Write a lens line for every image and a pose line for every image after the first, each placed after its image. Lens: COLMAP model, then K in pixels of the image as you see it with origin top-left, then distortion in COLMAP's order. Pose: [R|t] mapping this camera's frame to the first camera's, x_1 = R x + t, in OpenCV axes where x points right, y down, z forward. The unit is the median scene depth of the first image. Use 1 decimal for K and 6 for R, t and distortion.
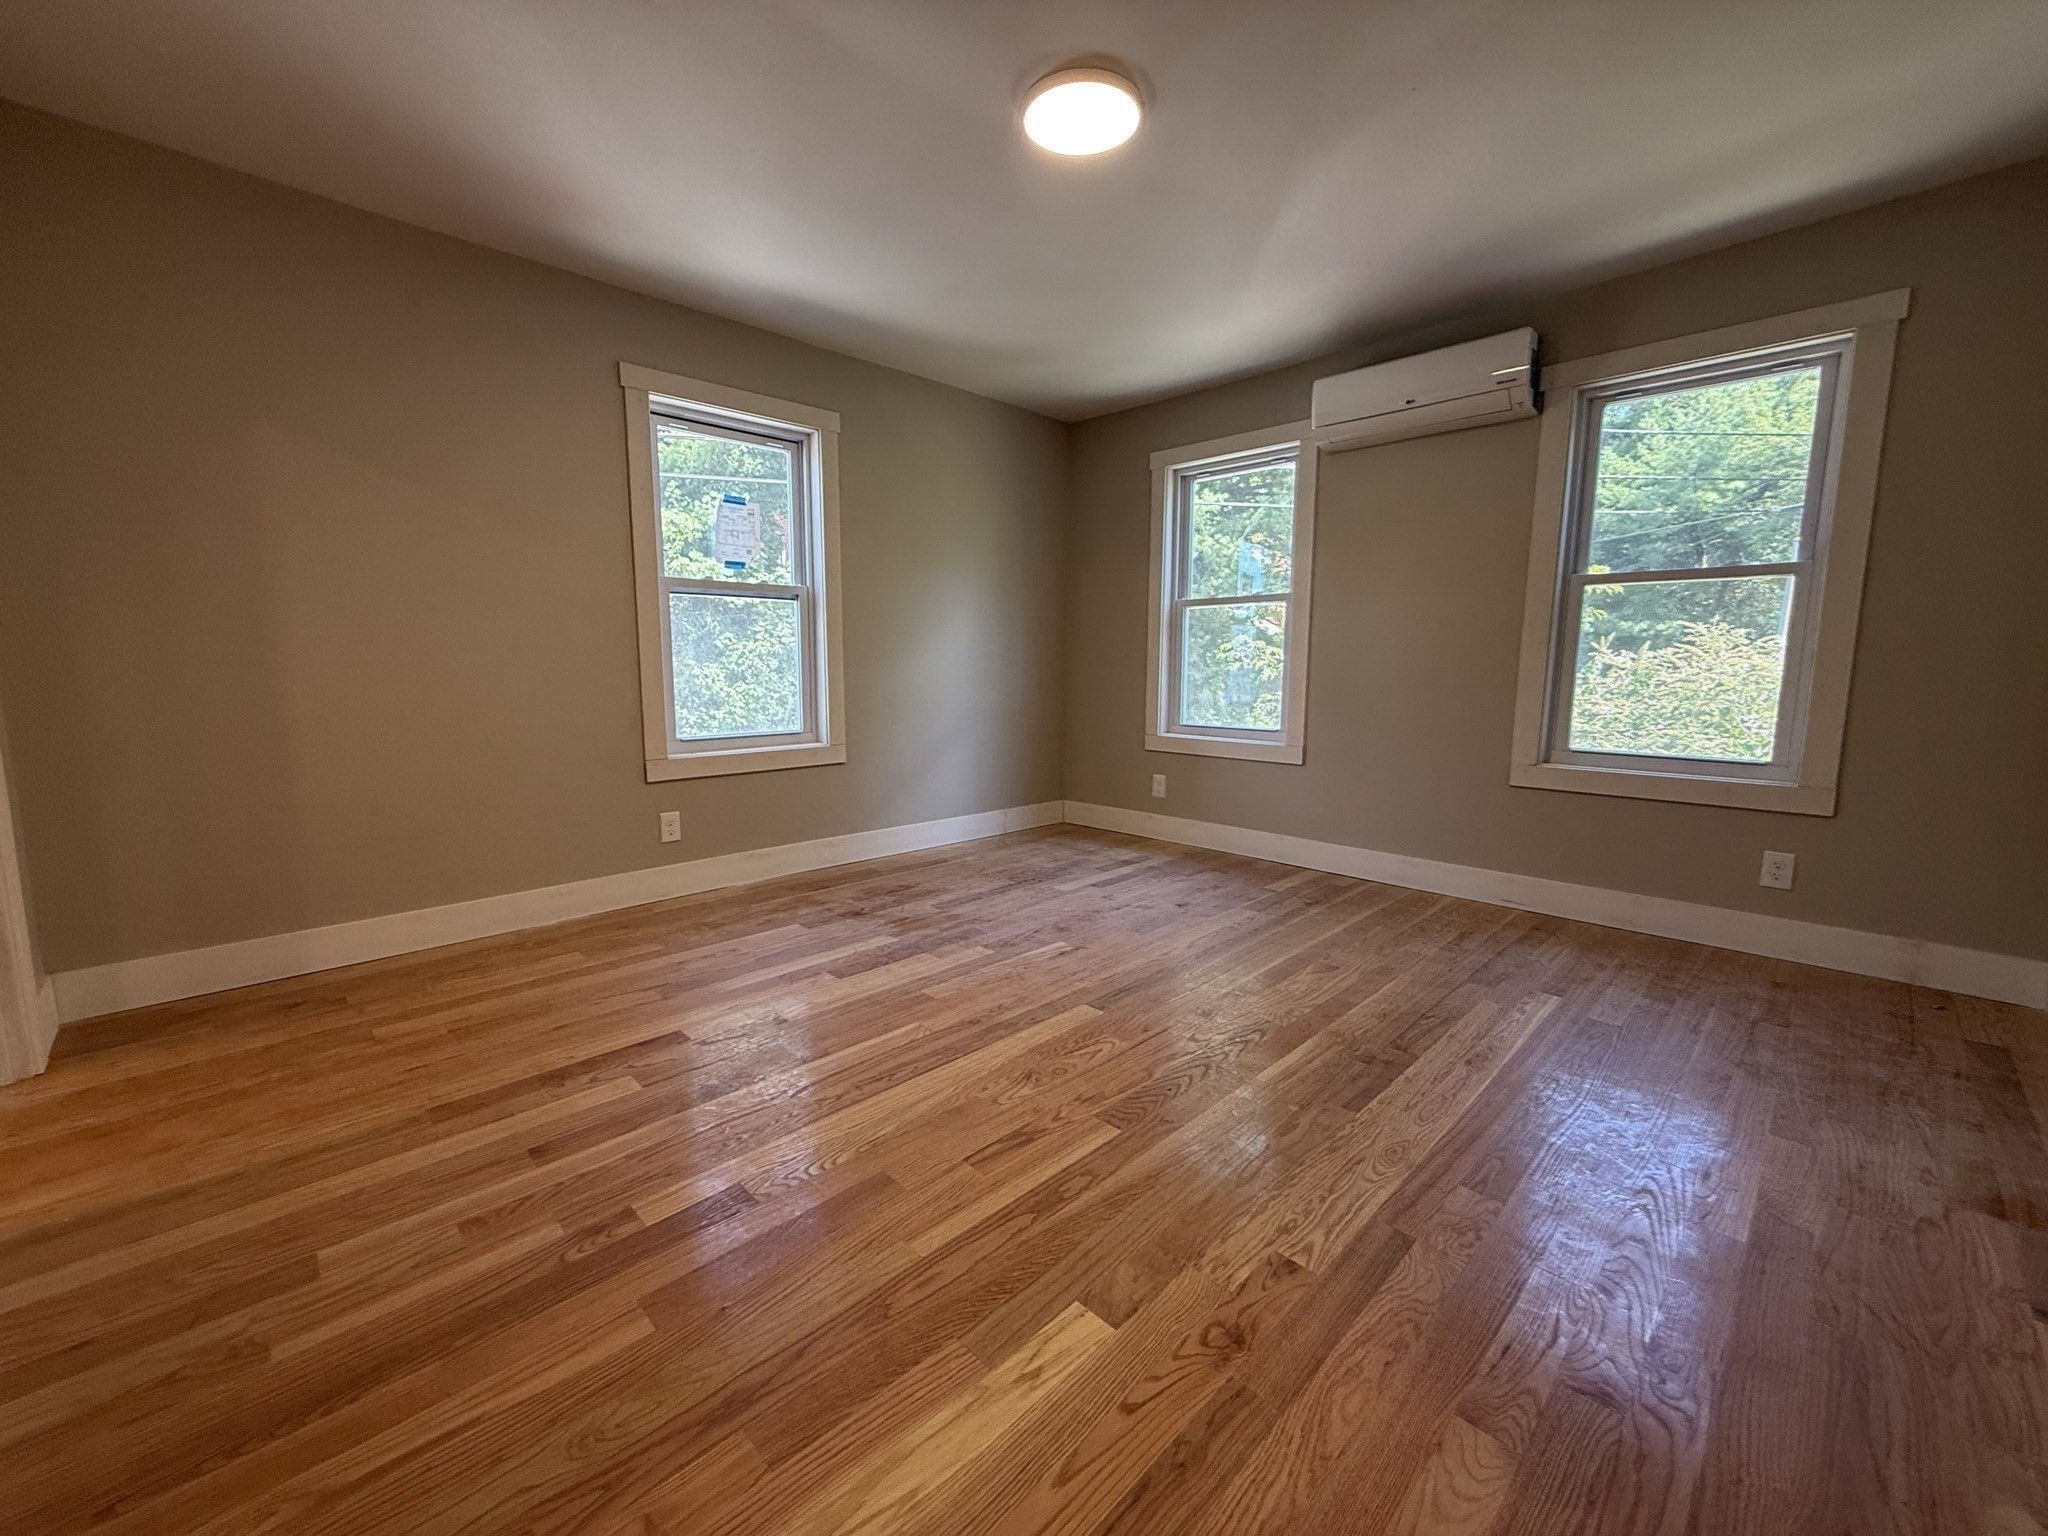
lens RADIAL K [[828.1, 0, 1019.2], [0, 828.1, 767.9], [0, 0, 1]] dist [-0.000755, 0.000095]
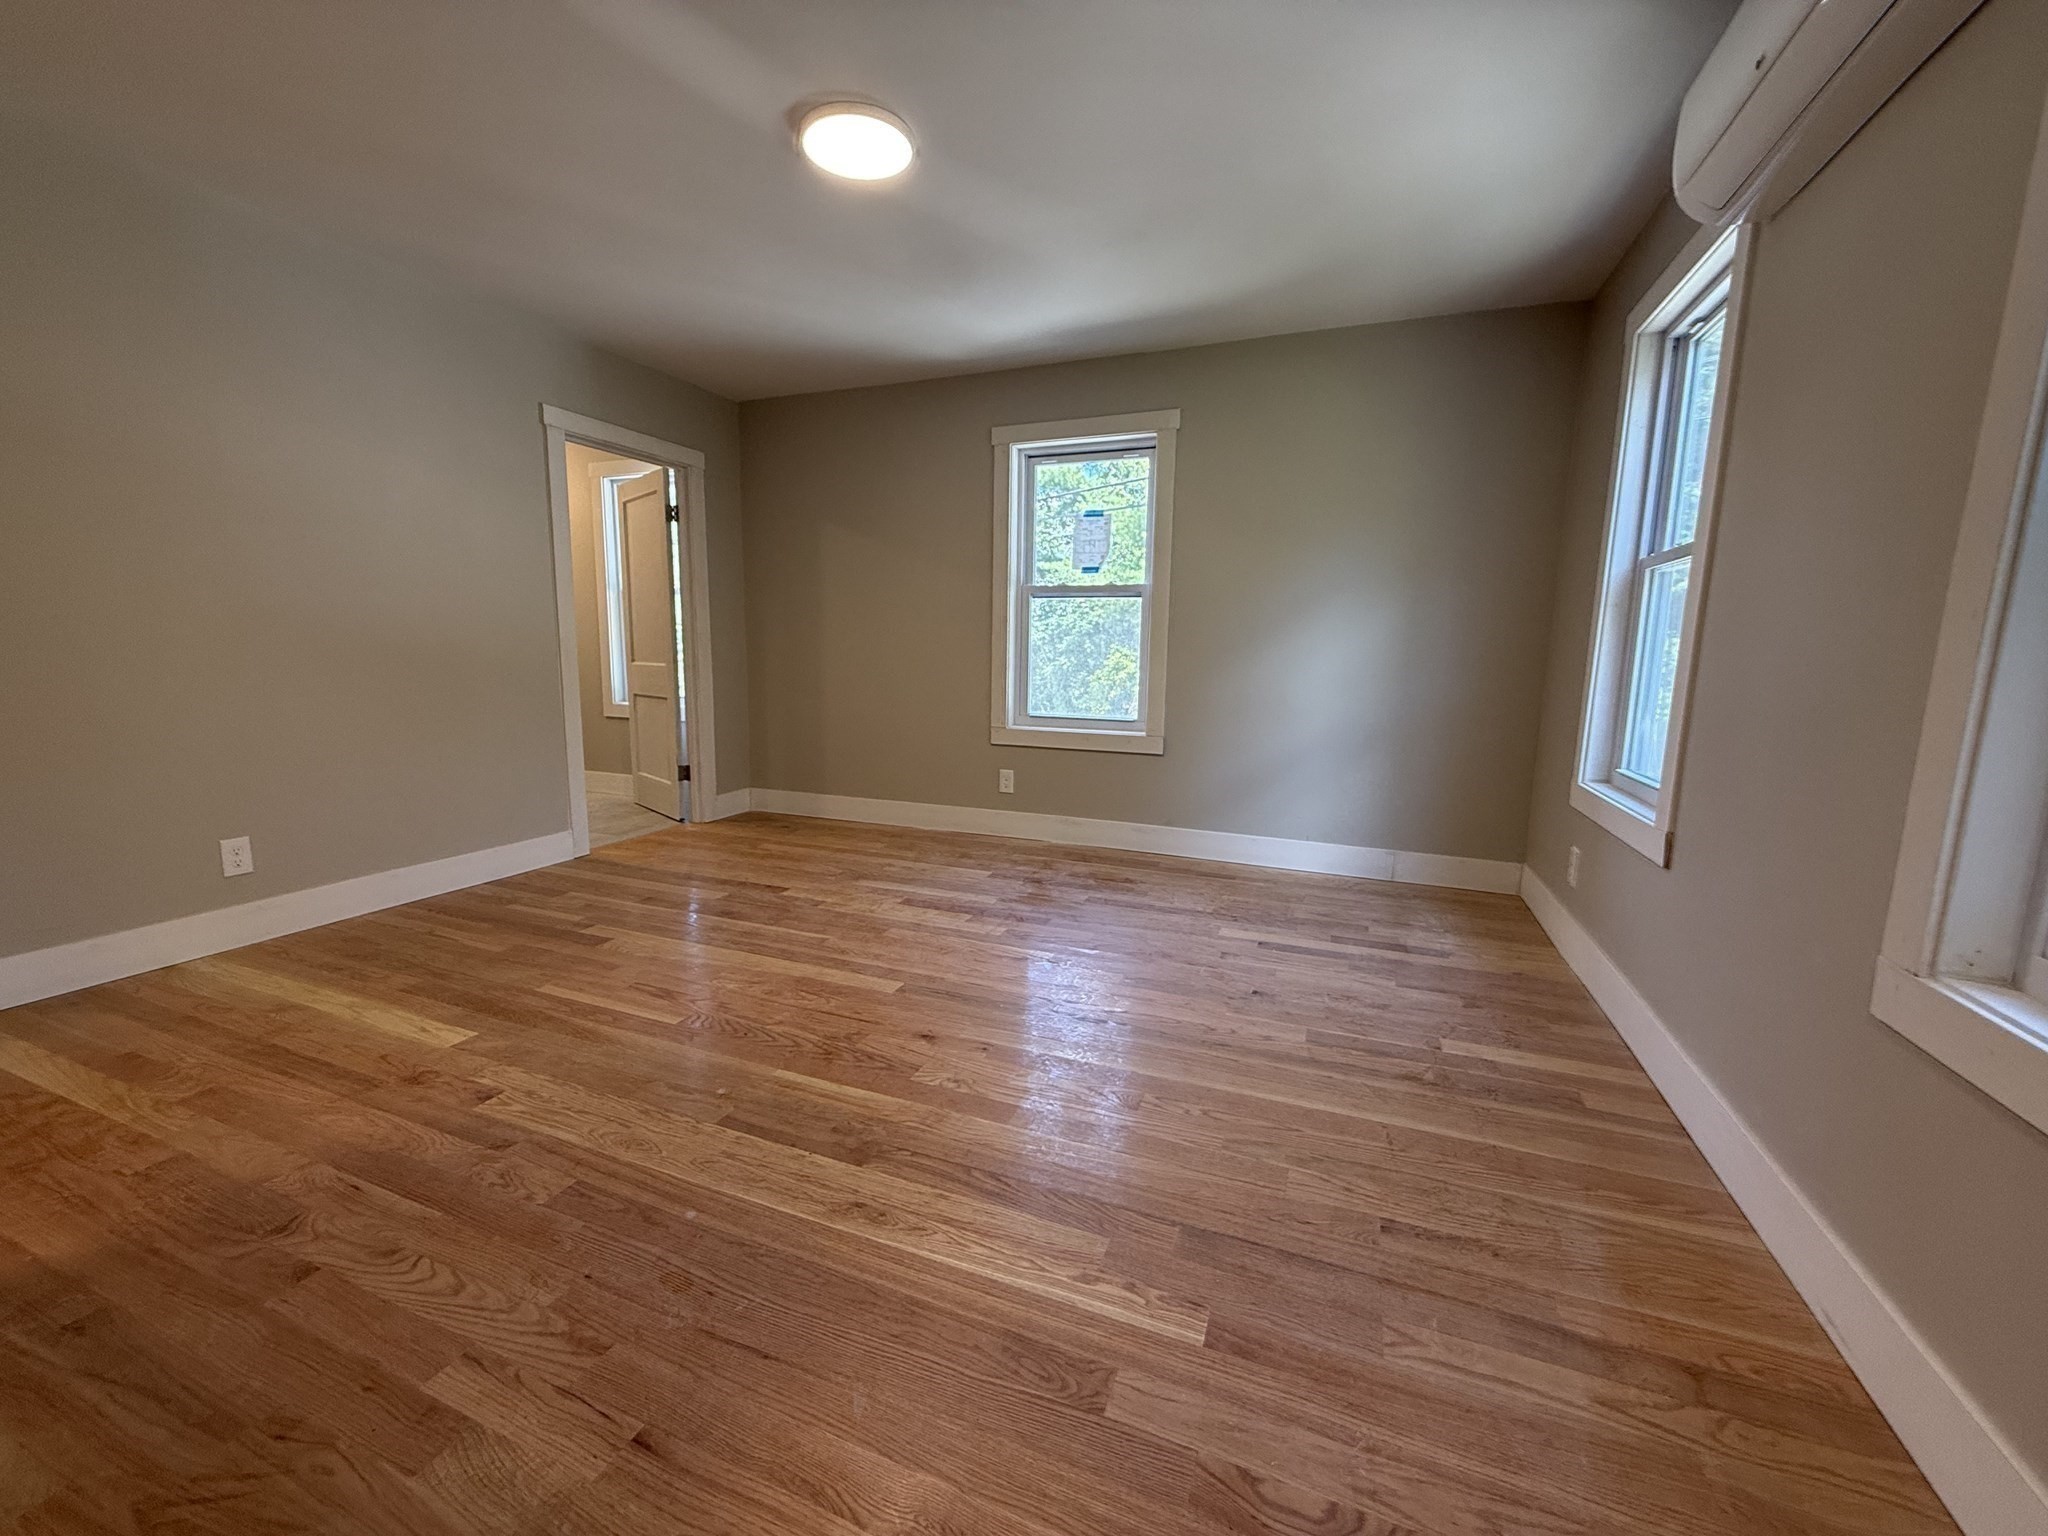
lens RADIAL K [[828.1, 0, 1019.2], [0, 828.1, 767.9], [0, 0, 1]] dist [-0.000755, 0.000095]
pose [[0.386869, 0.135473, -0.912129, 0.786798], [-0.134490, 0.986862, 0.089530, -0.069651], [0.912275, 0.088036, 0.400006, 0.523302]]
